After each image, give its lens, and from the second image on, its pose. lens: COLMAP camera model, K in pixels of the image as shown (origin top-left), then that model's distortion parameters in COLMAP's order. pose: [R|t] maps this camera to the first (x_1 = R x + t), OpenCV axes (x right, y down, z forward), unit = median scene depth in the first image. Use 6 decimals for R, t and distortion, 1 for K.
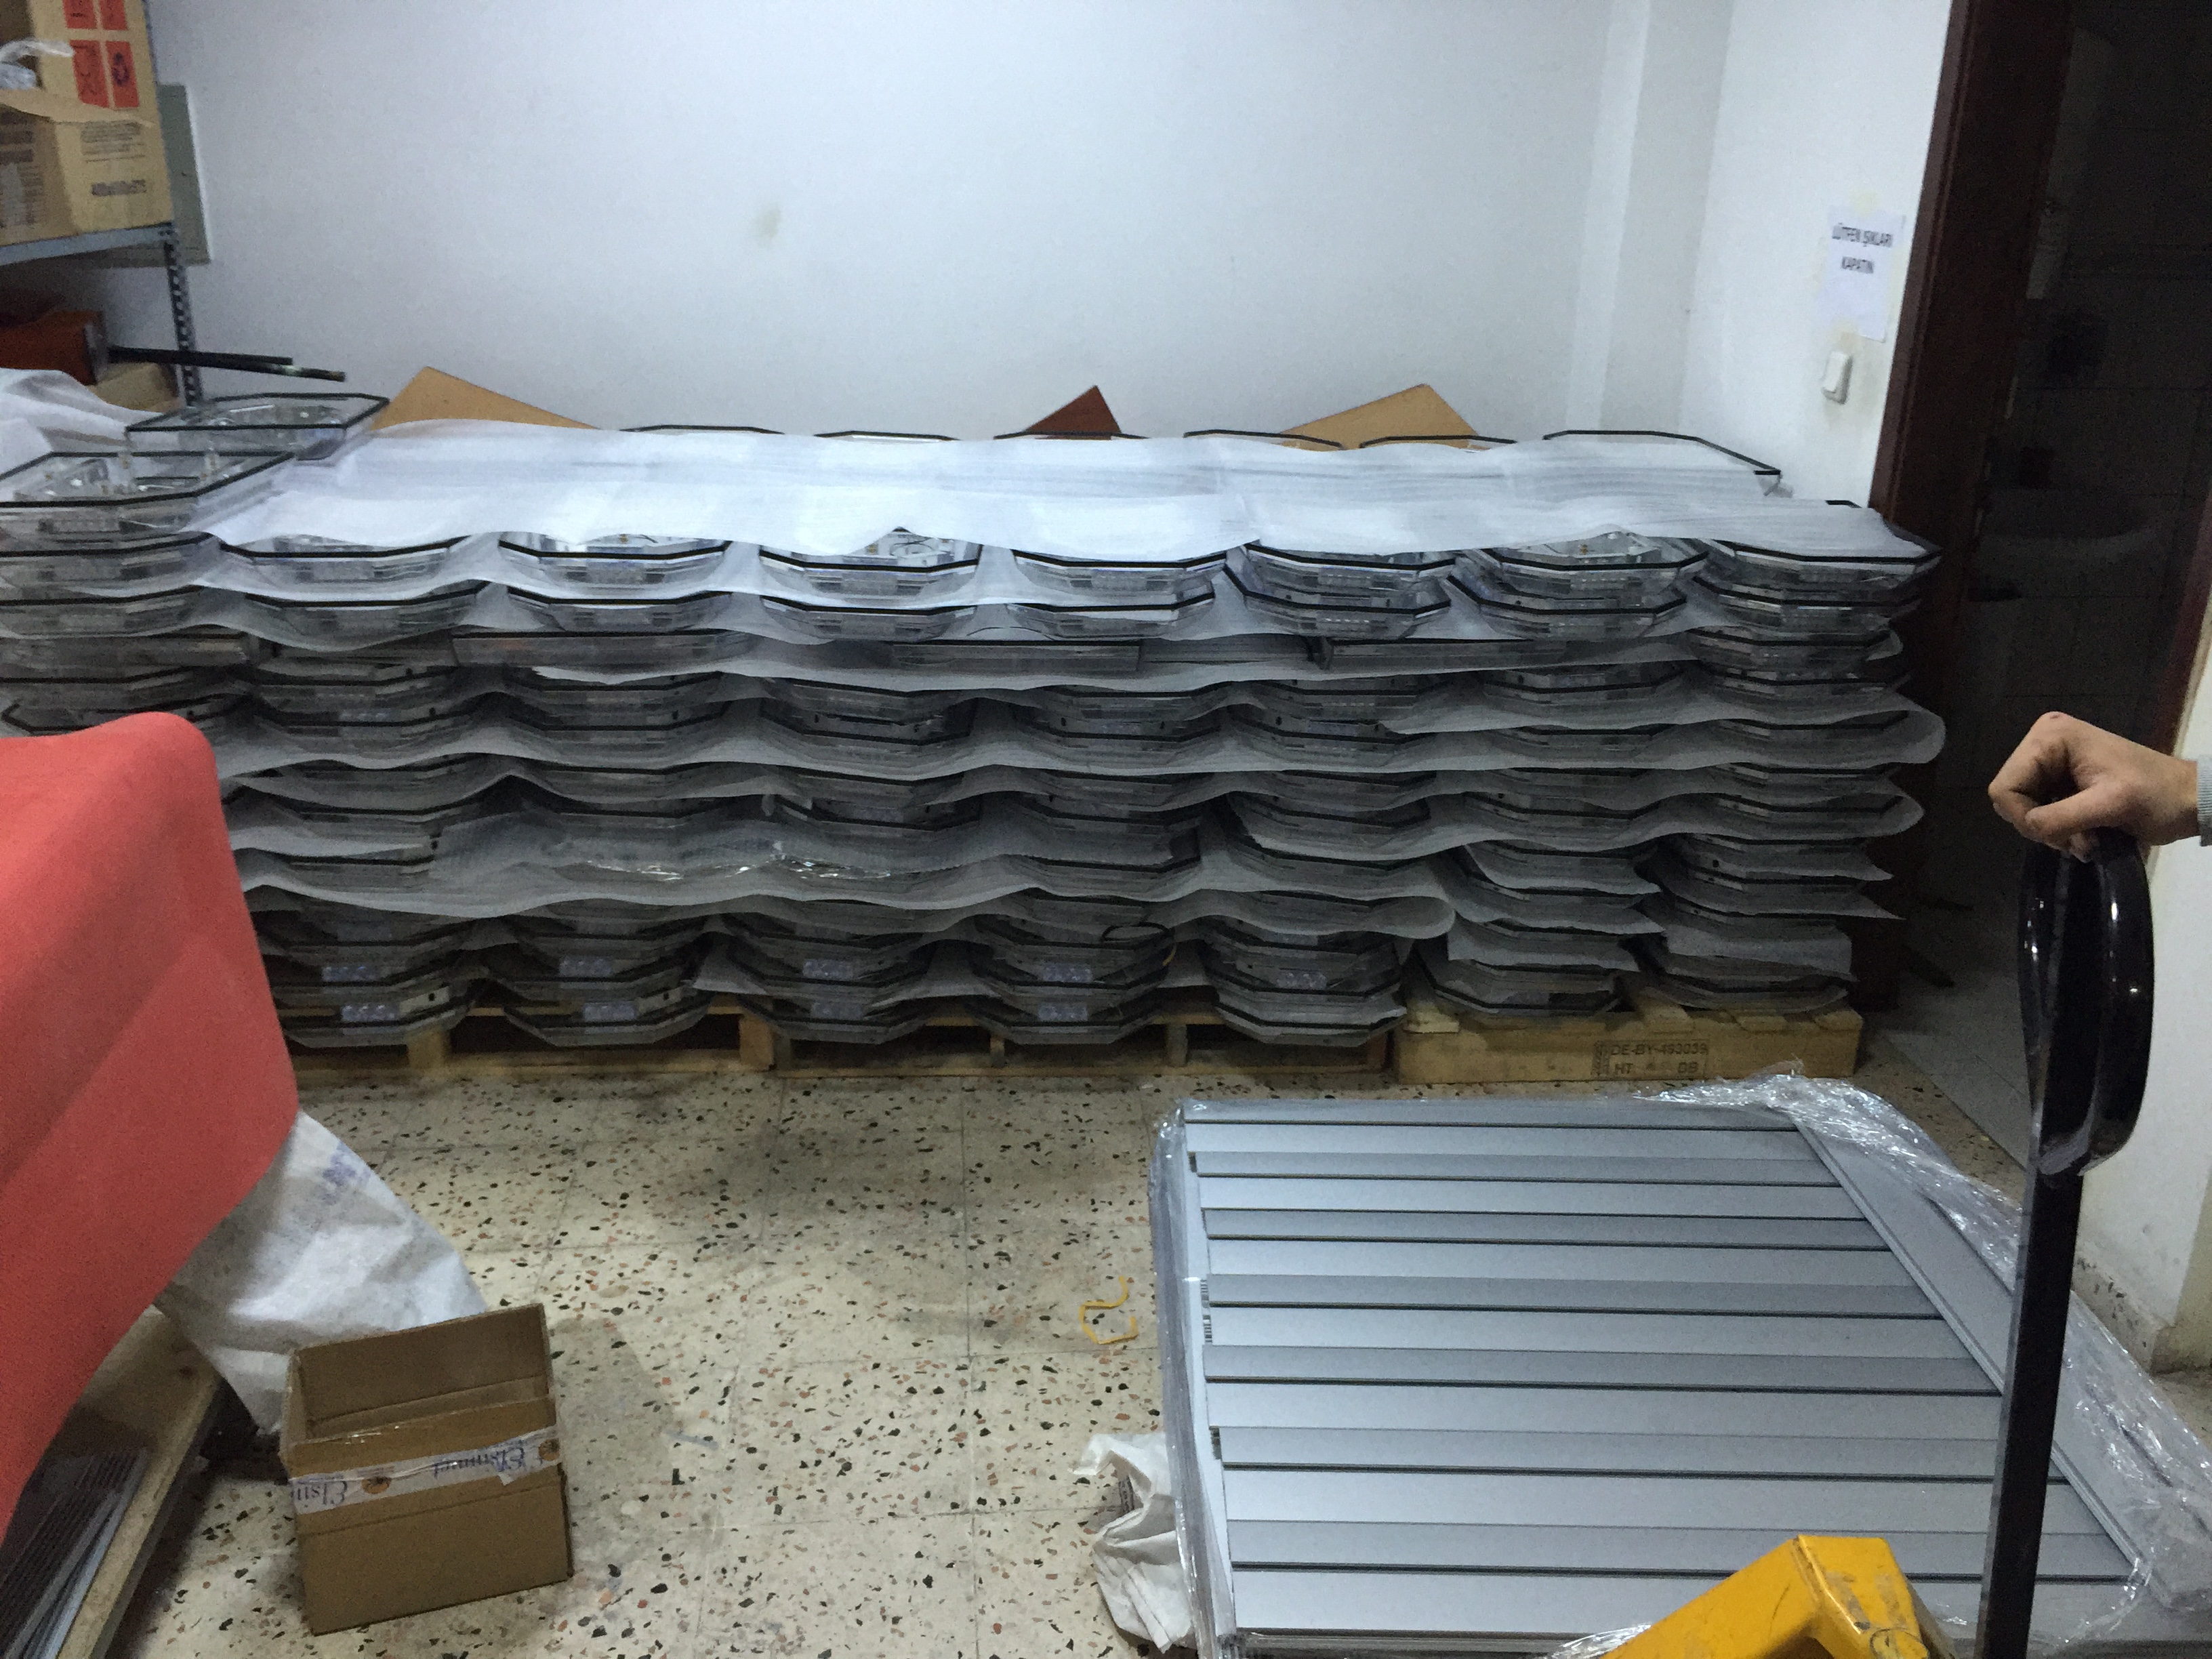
lens RADIAL K [[1905.9, 0, 1106.0], [0, 1905.9, 829.5], [0, 0, 1]] dist [0.098158, -0.126145]
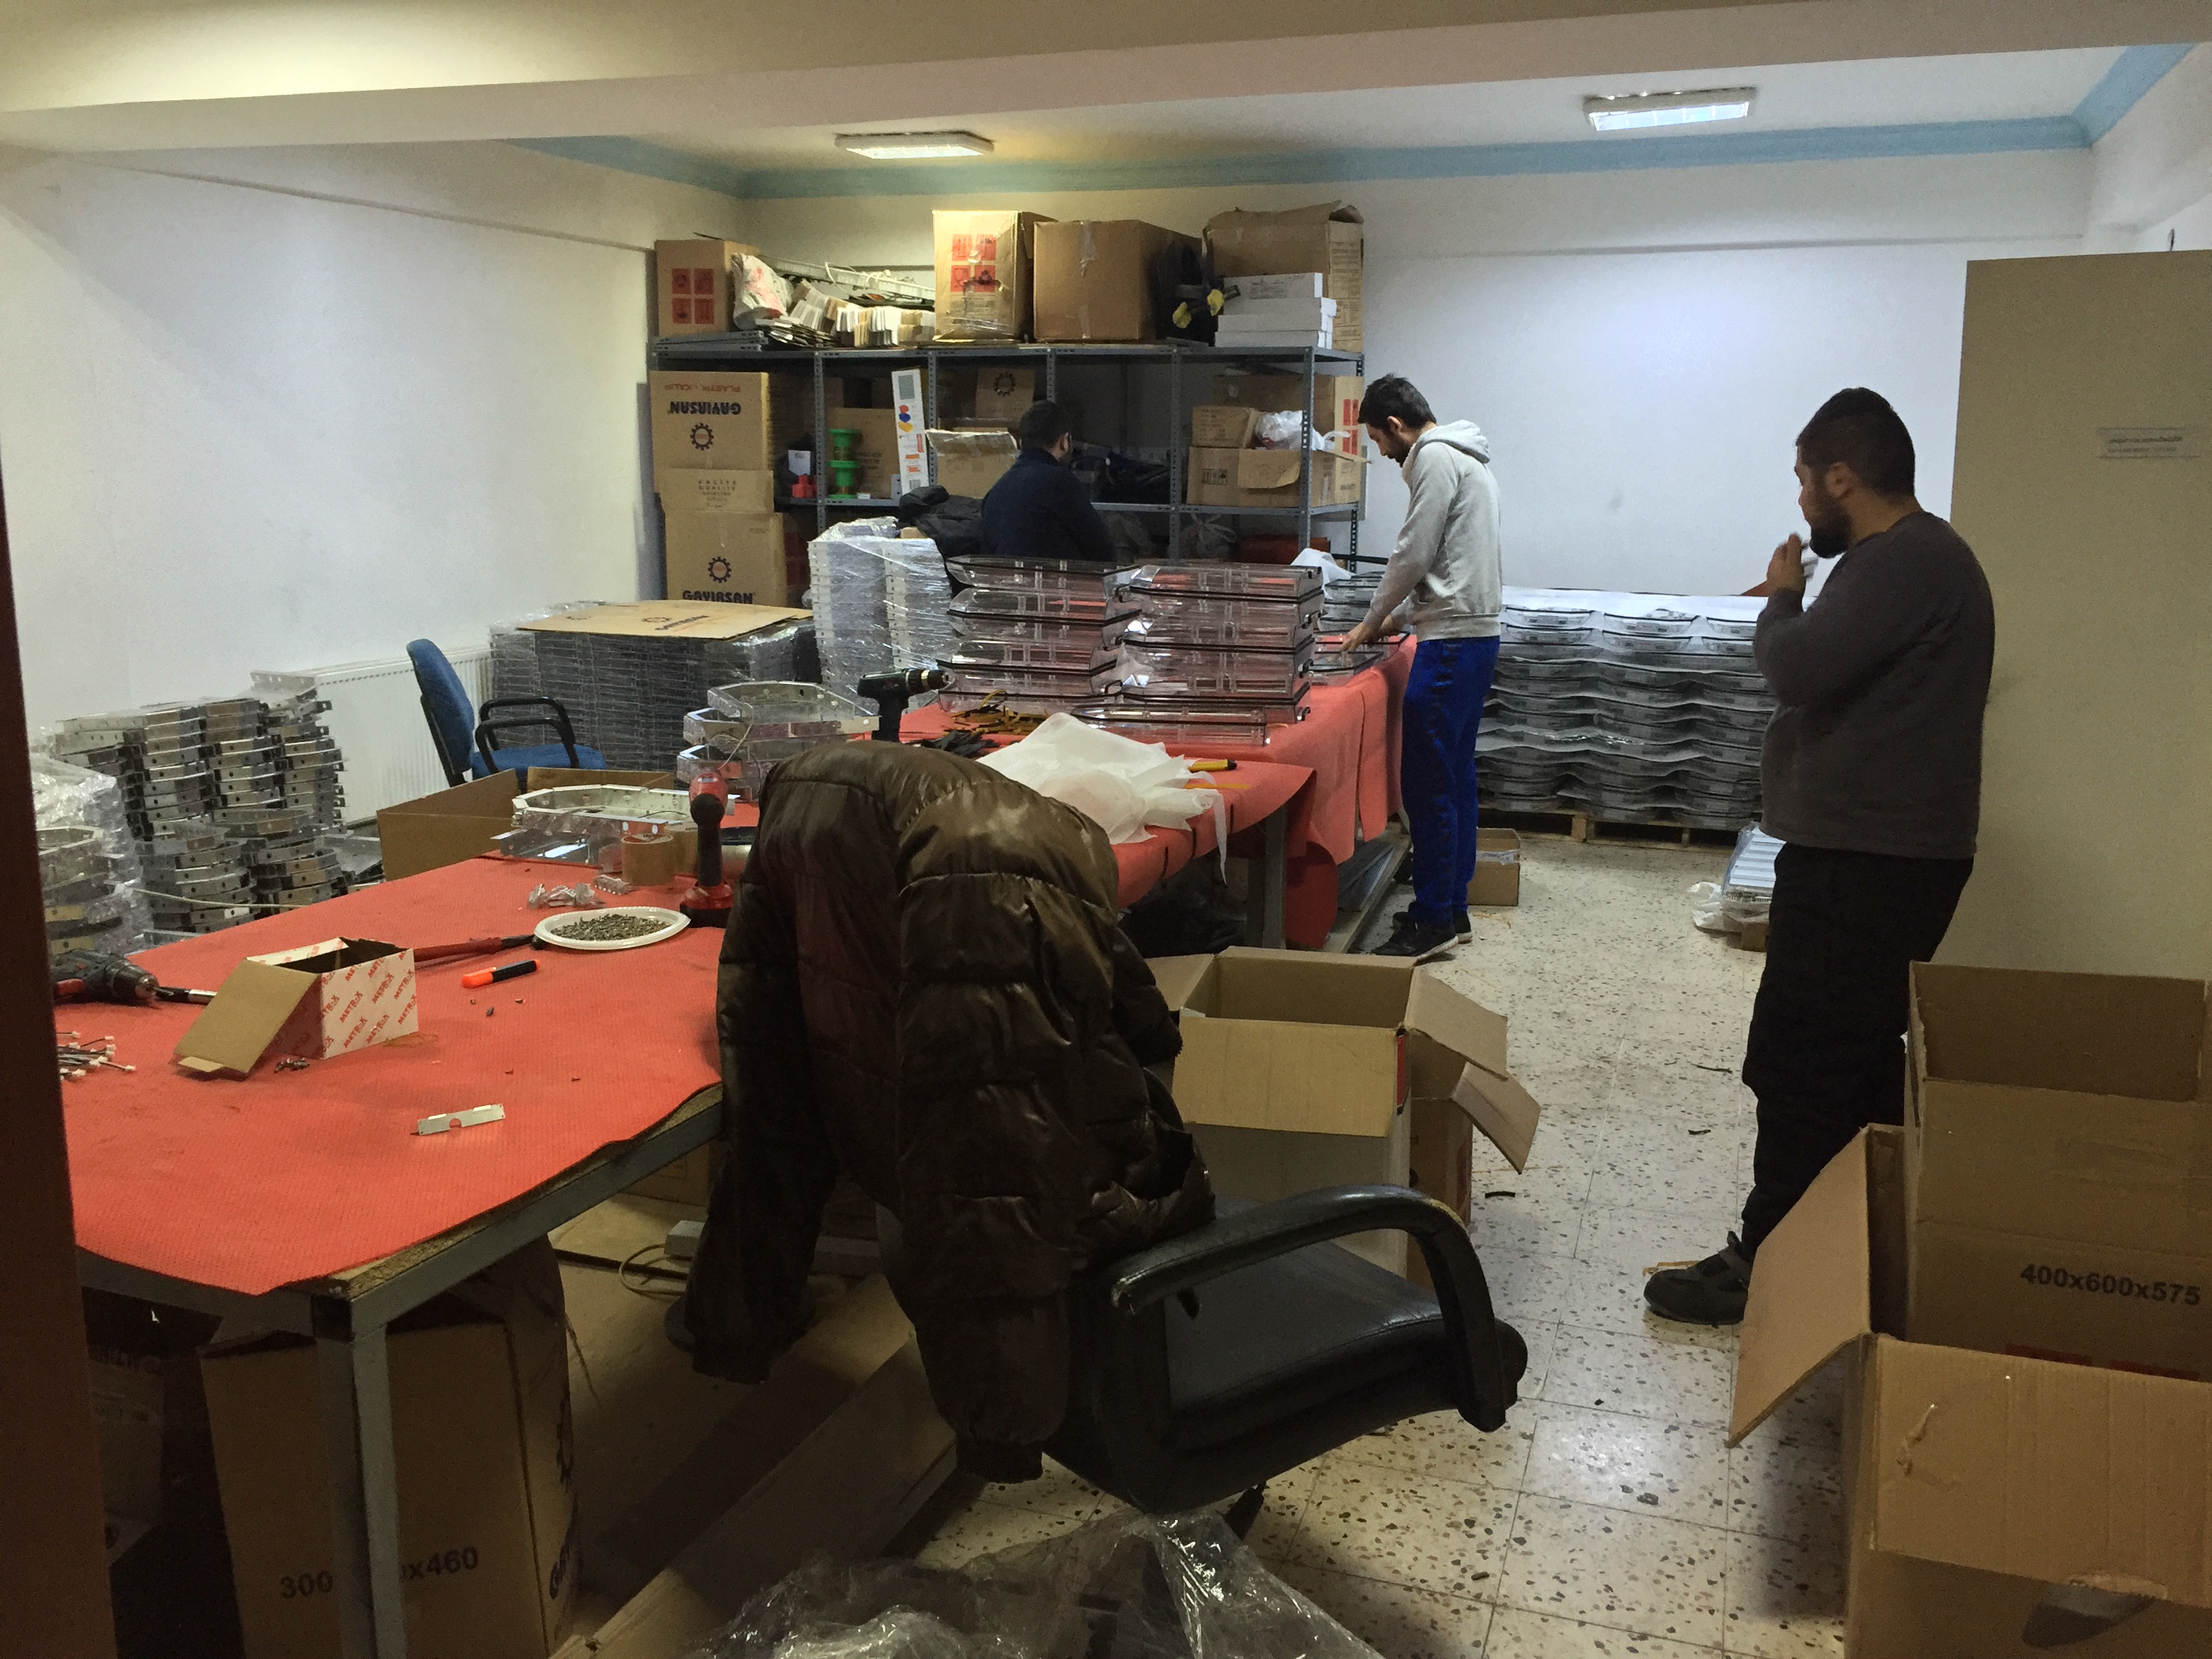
lens RADIAL K [[1905.9, 0, 1106.0], [0, 1905.9, 829.5], [0, 0, 1]] dist [0.098158, -0.126145]
pose [[0.920505, 0.072501, -0.383946, 0.182745], [-0.134601, 0.981327, -0.137401, 0.500929], [0.366815, 0.178158, 0.913075, -1.330597]]
